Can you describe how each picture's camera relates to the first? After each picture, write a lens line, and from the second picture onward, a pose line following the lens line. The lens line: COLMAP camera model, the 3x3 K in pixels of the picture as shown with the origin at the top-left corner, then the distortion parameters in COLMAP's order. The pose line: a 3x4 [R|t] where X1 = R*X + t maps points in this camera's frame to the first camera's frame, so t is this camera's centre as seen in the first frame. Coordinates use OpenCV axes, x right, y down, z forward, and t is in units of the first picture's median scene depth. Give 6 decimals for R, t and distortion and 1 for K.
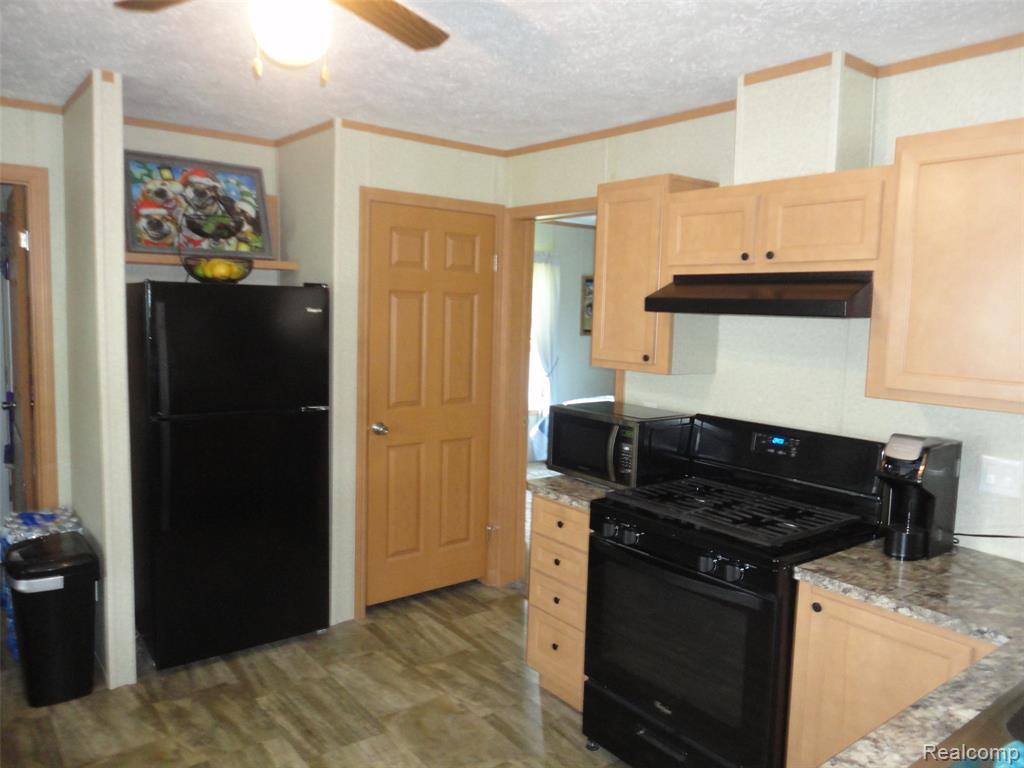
lens RADIAL K [[752.2, 0, 510.0], [0, 752.2, 378.3], [0, 0, 1]] dist [-0.000406, 0.006794]
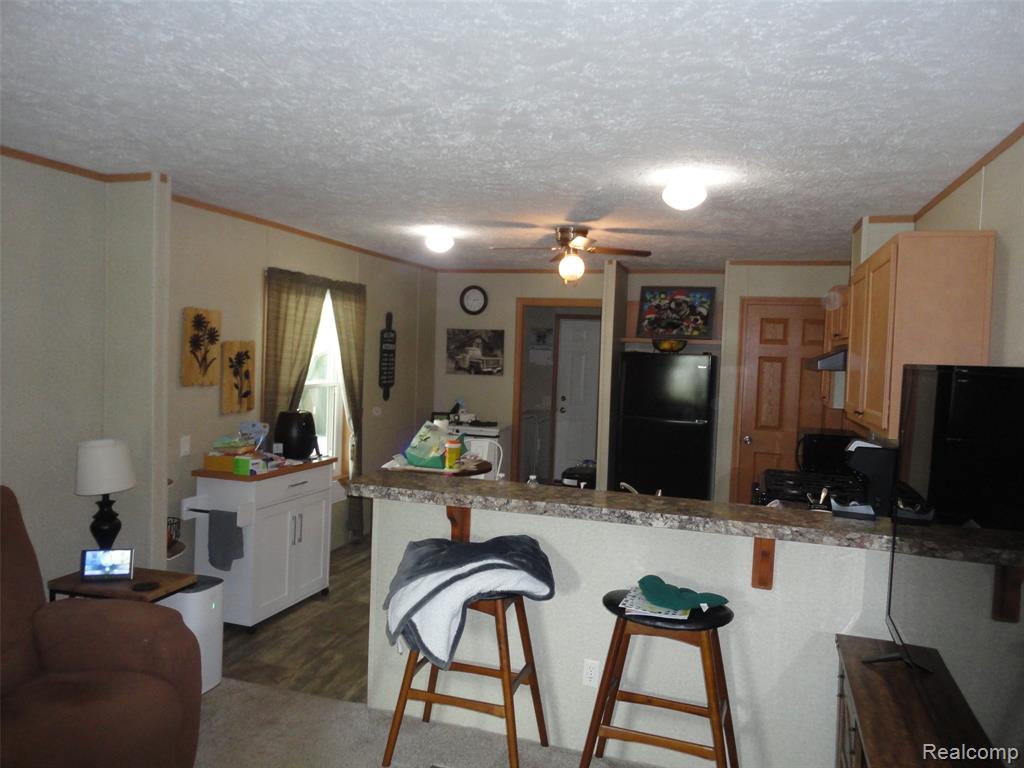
lens RADIAL K [[752.2, 0, 510.0], [0, 752.2, 378.3], [0, 0, 1]] dist [-0.000406, 0.006794]
pose [[0.549940, 0.027414, -0.834754, 0.912503], [-0.101057, 0.994302, -0.033923, 0.039779], [0.829068, 0.103013, 0.549577, -0.345112]]
